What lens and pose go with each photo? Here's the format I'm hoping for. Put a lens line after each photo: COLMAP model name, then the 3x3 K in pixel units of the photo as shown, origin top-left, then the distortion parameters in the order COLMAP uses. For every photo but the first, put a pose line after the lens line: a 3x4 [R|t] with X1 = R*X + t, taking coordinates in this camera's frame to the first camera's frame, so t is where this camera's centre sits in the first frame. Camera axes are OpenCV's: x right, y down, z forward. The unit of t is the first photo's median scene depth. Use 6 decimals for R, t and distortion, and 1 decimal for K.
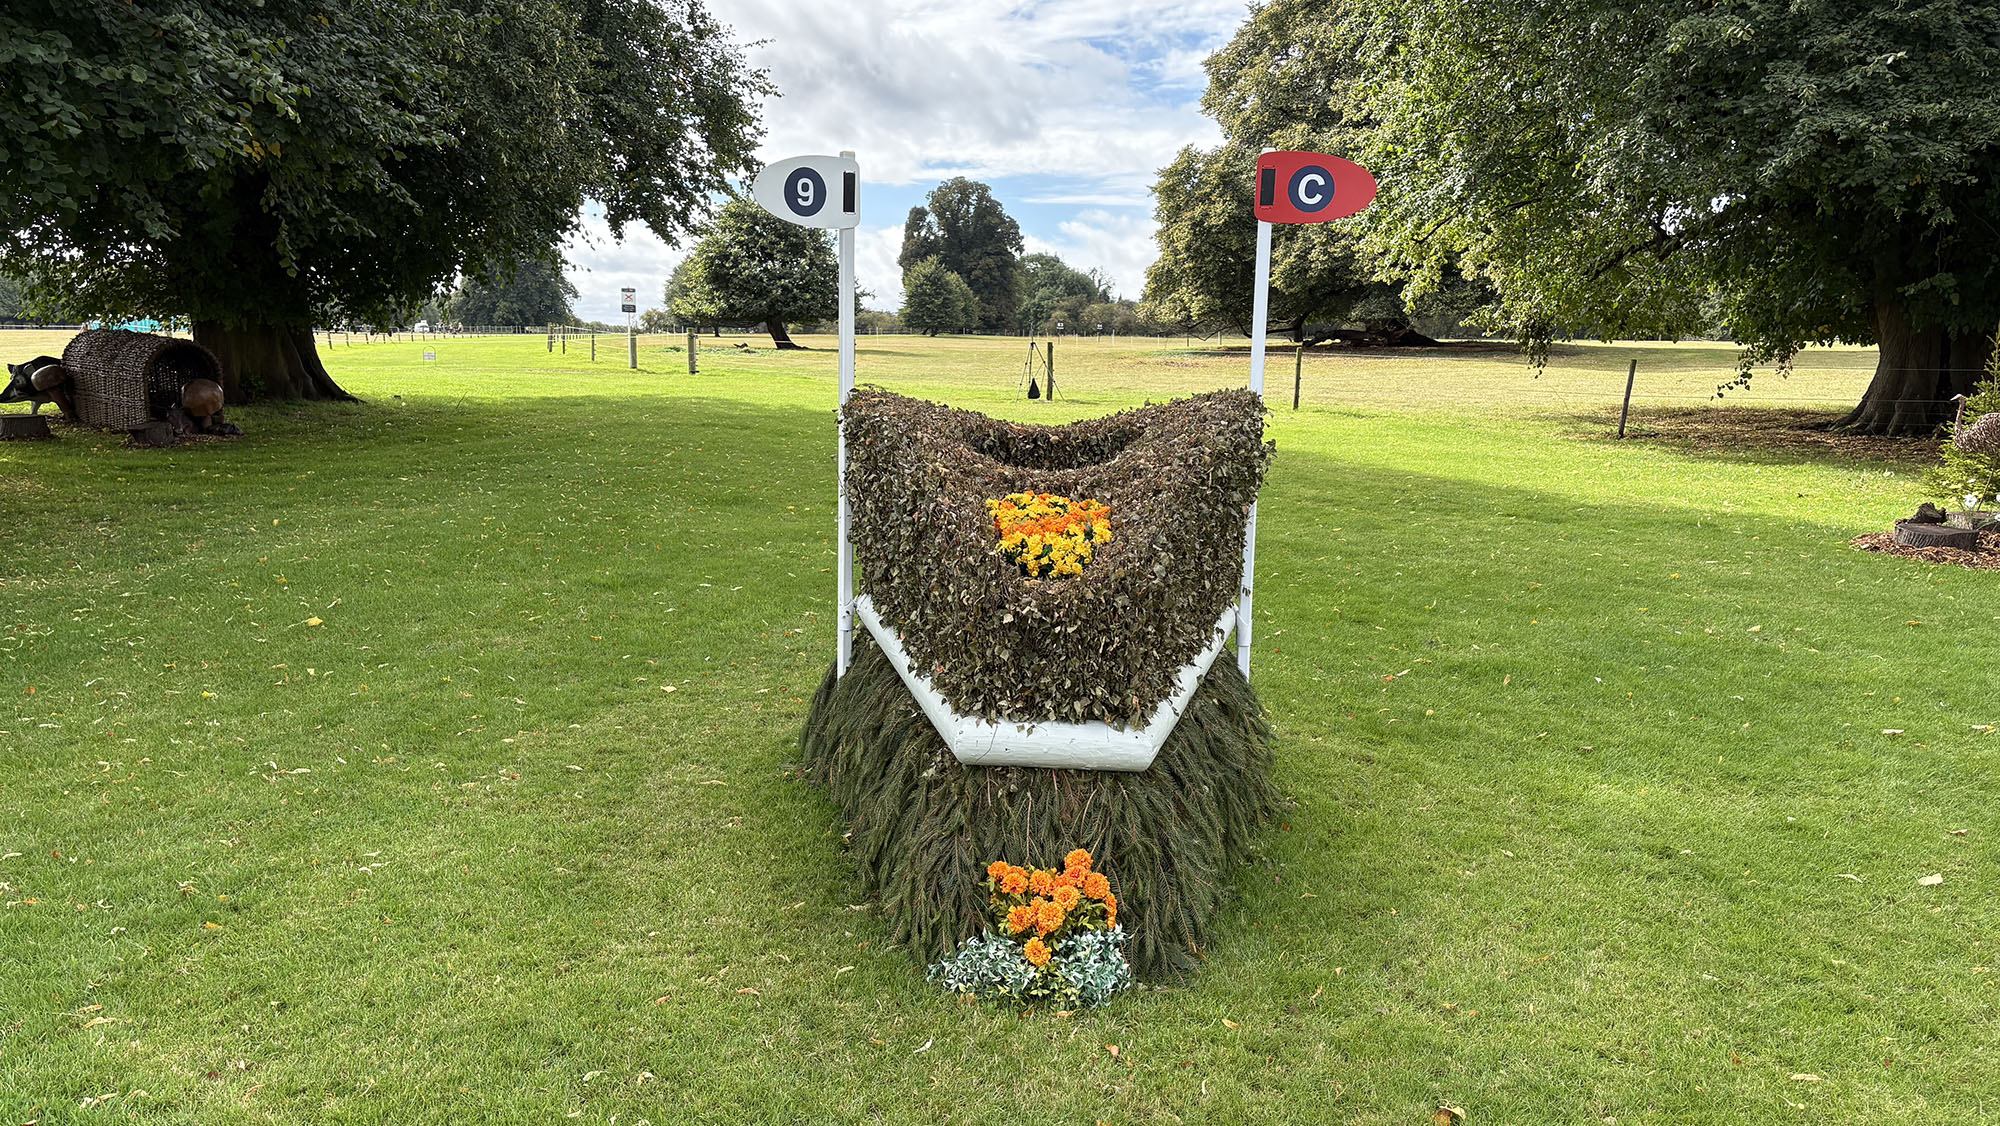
lens RADIAL K [[1444.4, 0, 1000.0], [0, 1444.4, 563.0], [0, 0, 1]] dist [0.188824, -0.363119]
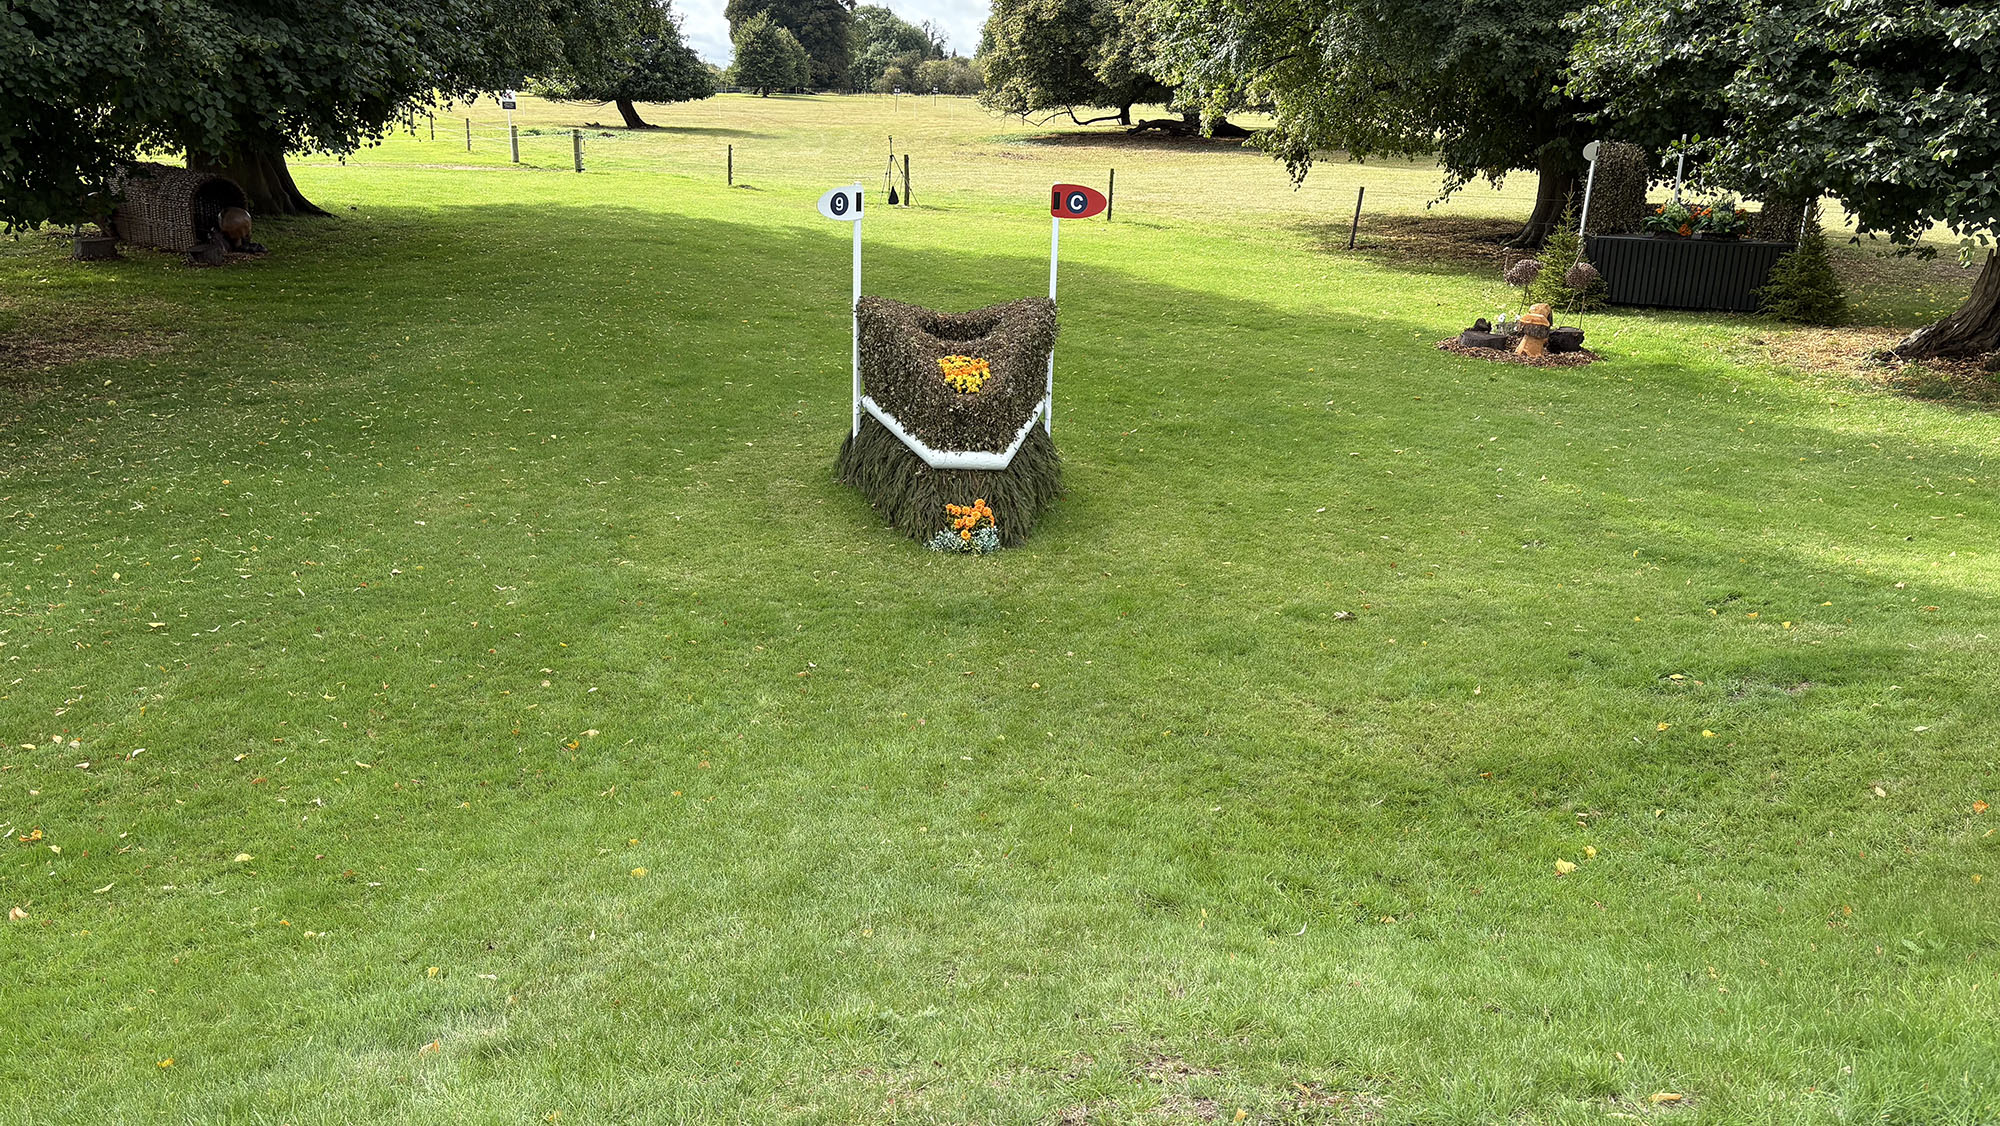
lens RADIAL K [[1444.4, 0, 1000.0], [0, 1444.4, 563.0], [0, 0, 1]] dist [0.188824, -0.363119]
pose [[0.993707, -0.024380, 0.109325, -0.141608], [0.006721, 0.987244, 0.159070, -0.074297], [-0.111809, -0.157334, 0.981196, -1.133773]]
